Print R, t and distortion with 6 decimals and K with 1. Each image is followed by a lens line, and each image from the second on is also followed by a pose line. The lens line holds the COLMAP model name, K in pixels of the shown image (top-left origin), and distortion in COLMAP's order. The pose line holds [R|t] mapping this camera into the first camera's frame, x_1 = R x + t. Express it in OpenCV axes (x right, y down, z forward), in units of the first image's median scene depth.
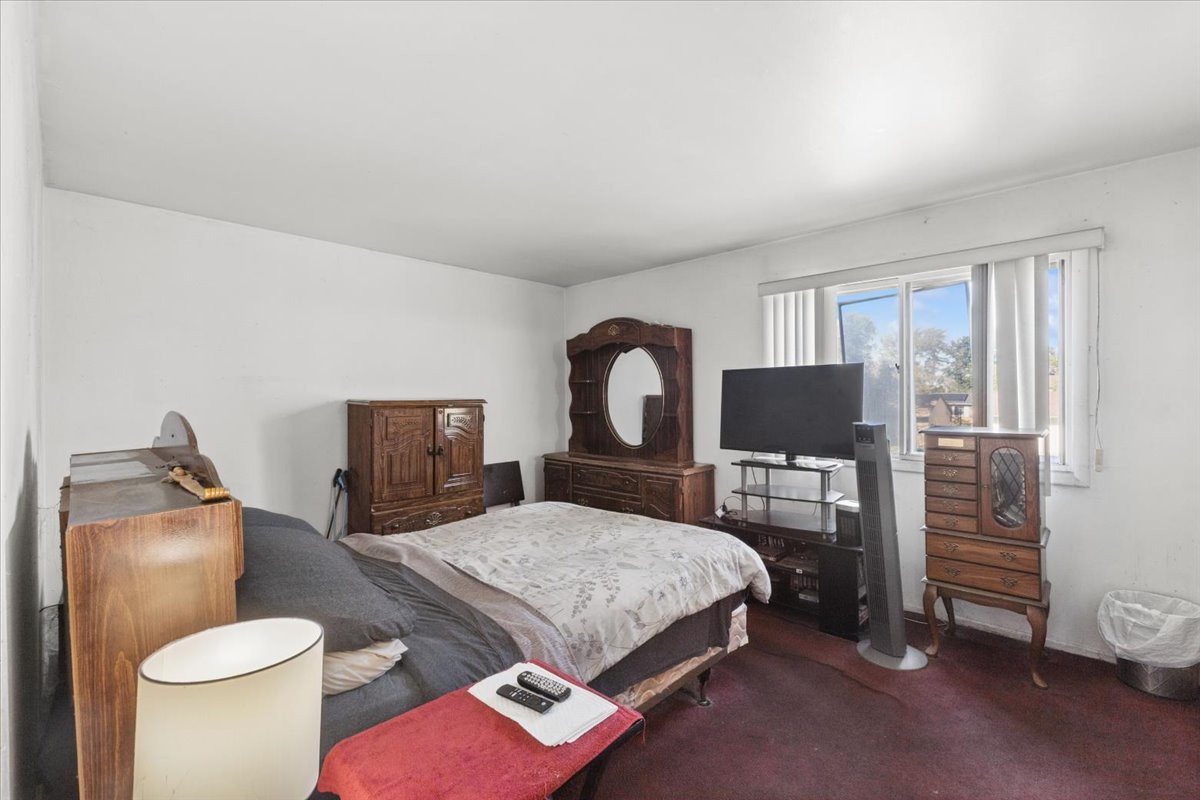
lens RADIAL K [[526.4, 0, 601.5], [0, 526.4, 387.0], [0, 0, 1]] dist [0.003097, 0.000120]
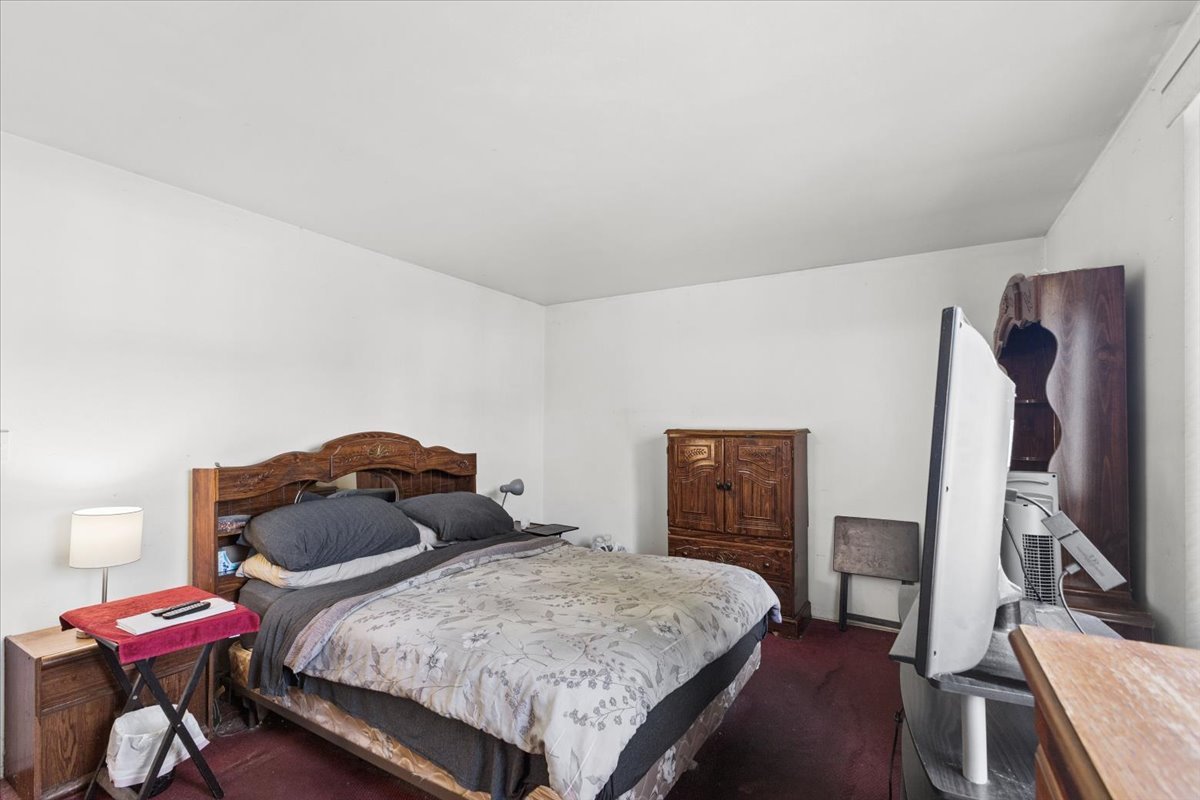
lens RADIAL K [[528.0, 0, 599.1], [0, 528.0, 419.7], [0, 0, 1]] dist [0.001178, 0.000010]
pose [[0.232125, -0.004200, -0.972677, 0.851581], [0.009309, 0.999954, -0.002096, 0.011257], [0.972641, -0.008569, 0.232154, 0.921938]]
